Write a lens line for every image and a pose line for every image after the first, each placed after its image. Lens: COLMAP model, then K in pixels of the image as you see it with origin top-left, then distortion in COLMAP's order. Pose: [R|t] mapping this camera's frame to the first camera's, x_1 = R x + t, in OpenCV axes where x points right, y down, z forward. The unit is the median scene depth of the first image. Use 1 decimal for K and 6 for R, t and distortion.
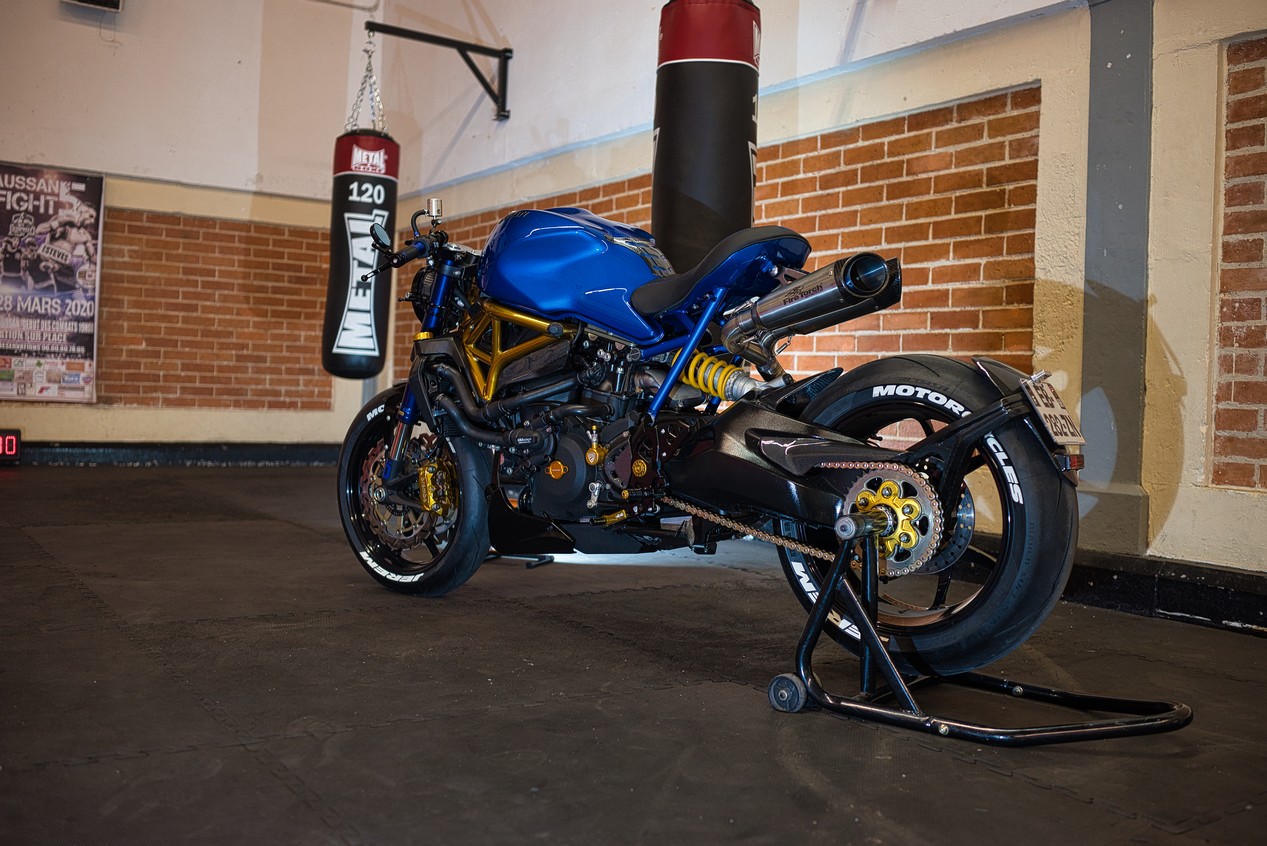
lens RADIAL K [[1221.9, 0, 651.3], [0, 1221.9, 415.9], [0, 0, 1]] dist [-0.040025, 0.000000]
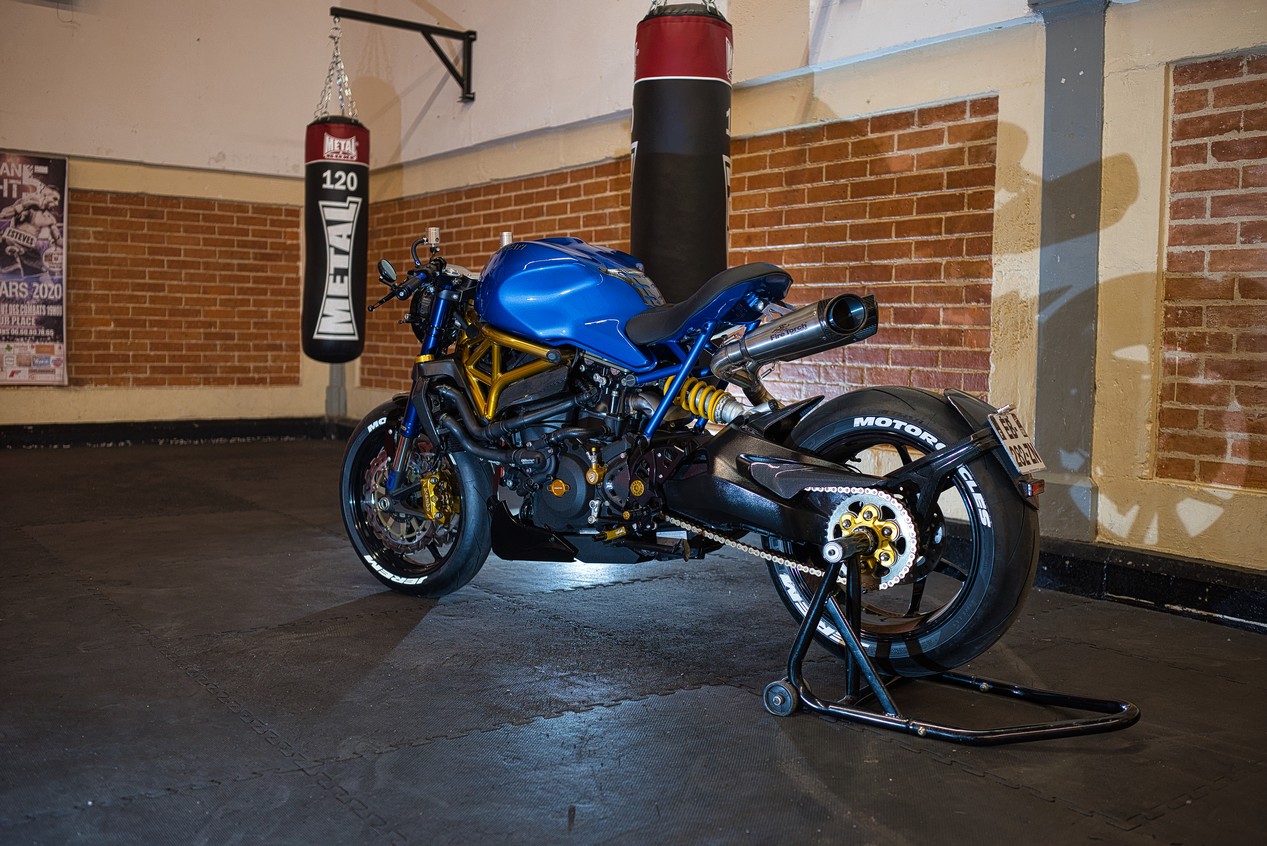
lens RADIAL K [[1221.9, 0, 650.6], [0, 1221.9, 424.3], [0, 0, 1]] dist [-0.040025, 0.000000]
pose [[0.998976, -0.017783, 0.041590, -0.038560], [0.015417, 0.998281, 0.056544, -0.068849], [-0.042524, -0.055845, 0.997533, -0.071354]]
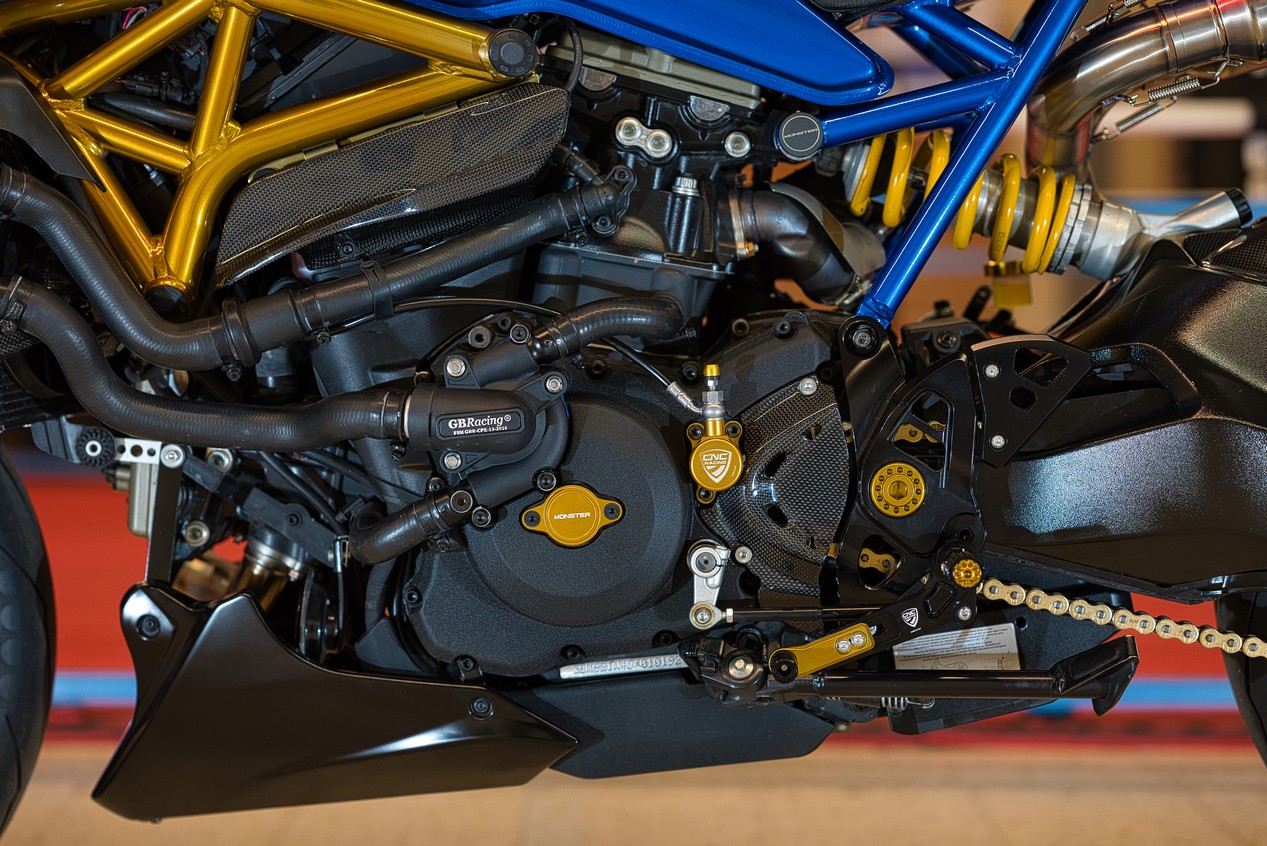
lens RADIAL K [[3107.9, 0, 640.1], [0, 3107.9, 416.0], [0, 0, 1]] dist [0.127833, 0.000000]
pose [[0.793435, -0.054418, 0.606217, -0.513863], [0.032070, 0.998349, 0.047643, -0.016351], [-0.607809, -0.018360, 0.793871, 0.360042]]
